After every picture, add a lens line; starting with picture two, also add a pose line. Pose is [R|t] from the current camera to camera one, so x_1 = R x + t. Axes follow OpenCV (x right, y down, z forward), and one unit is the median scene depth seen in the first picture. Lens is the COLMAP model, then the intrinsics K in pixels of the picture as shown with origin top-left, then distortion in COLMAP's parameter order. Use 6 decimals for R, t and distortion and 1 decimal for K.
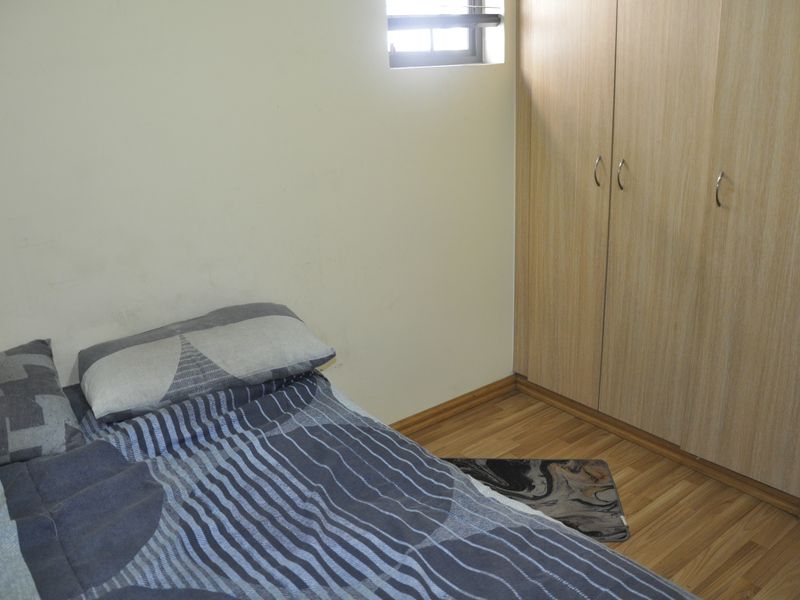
lens RADIAL K [[698.4, 0, 400.0], [0, 698.4, 300.0], [0, 0, 1]] dist [-0.159880, 0.126759]
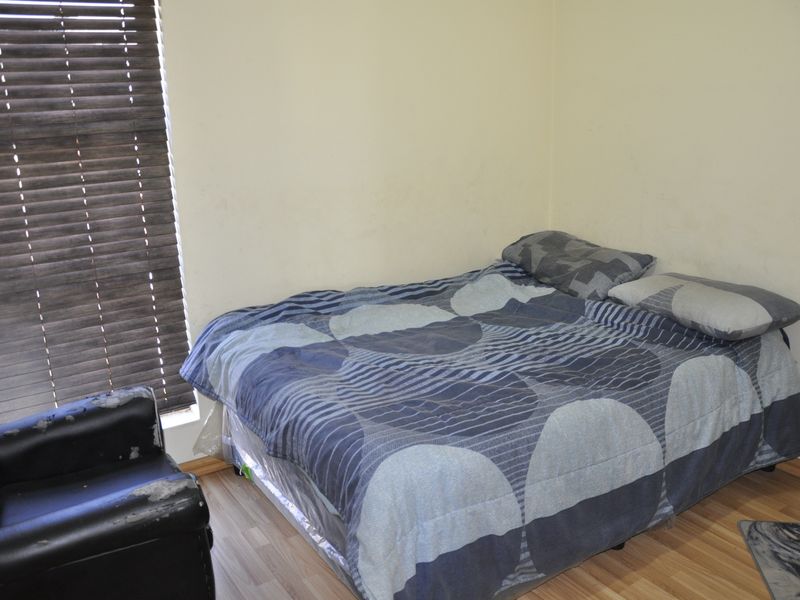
lens RADIAL K [[698.4, 0, 400.0], [0, 698.4, 300.0], [0, 0, 1]] dist [-0.159880, 0.126759]
pose [[-0.079654, 0.311798, -0.946804, 1.183924], [-0.292965, 0.900552, 0.321213, -0.210016], [0.952800, 0.302966, 0.019614, 0.438106]]
